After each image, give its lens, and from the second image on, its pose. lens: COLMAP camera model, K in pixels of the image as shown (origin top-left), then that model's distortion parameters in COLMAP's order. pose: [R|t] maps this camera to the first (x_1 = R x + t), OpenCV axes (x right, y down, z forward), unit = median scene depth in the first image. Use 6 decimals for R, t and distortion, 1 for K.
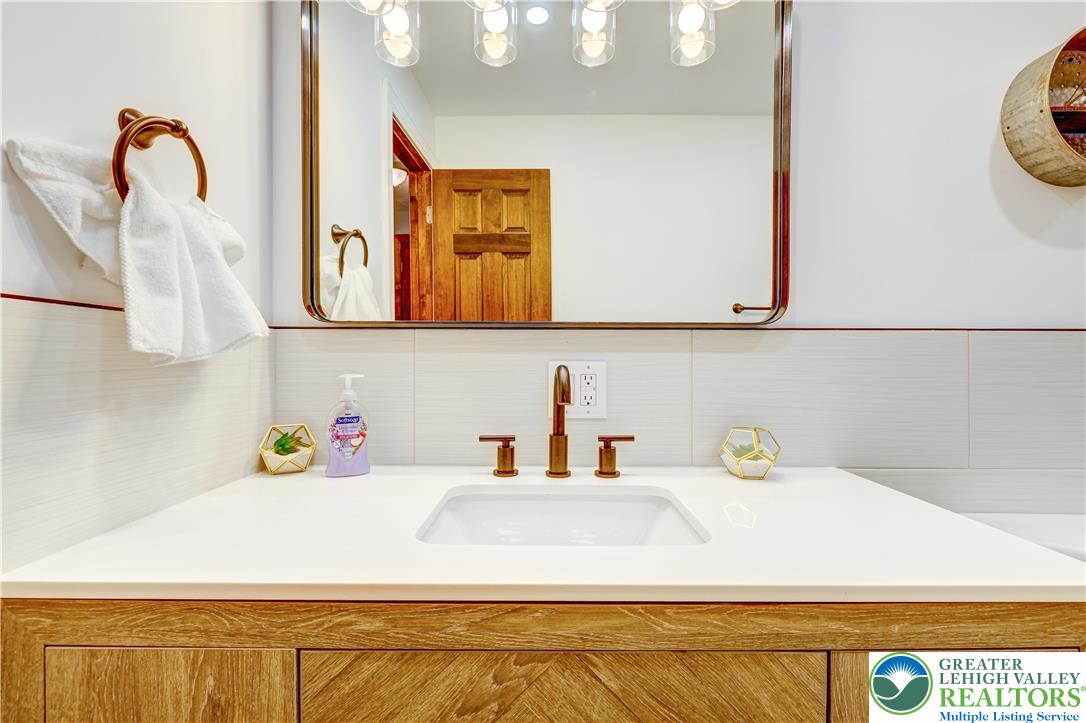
lens RADIAL K [[451.3, 0, 540.9], [0, 451.3, 355.0], [0, 0, 1]] dist [-0.002111, -0.001380]
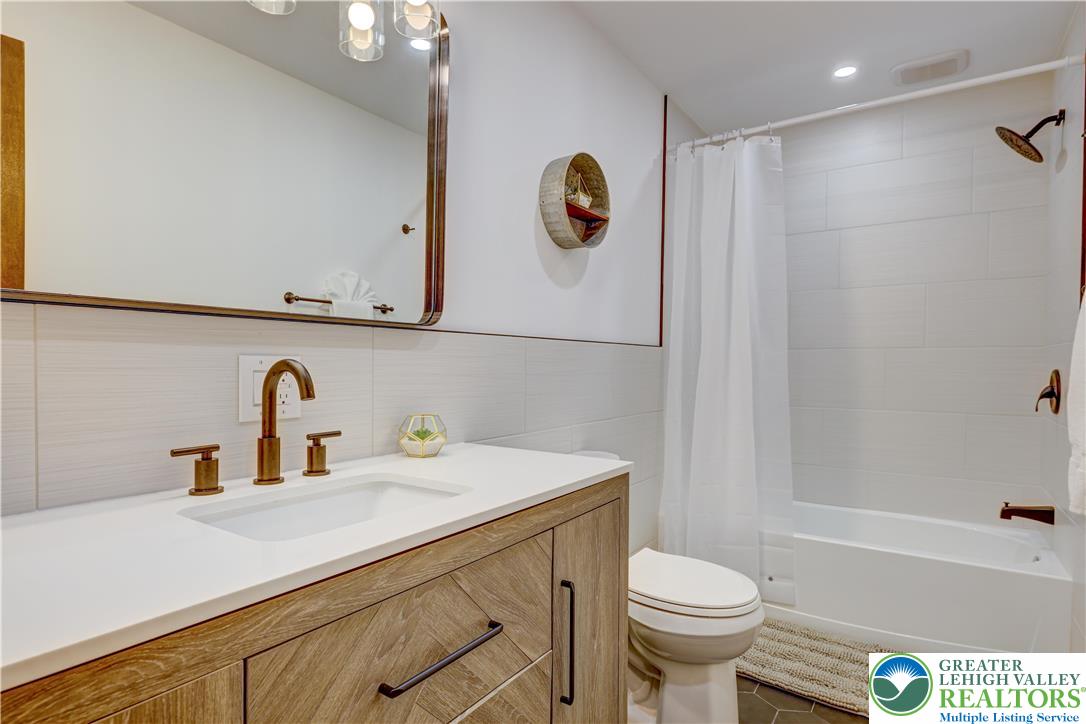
lens RADIAL K [[585.1, 0, 542.9], [0, 585.1, 364.0], [0, 0, 1]] dist [-0.000251, -0.004124]
pose [[0.552931, 0.000402, 0.833227, -1.204158], [-0.016700, 0.999804, 0.010600, 0.019685], [-0.833060, -0.019776, 0.552829, -0.169594]]
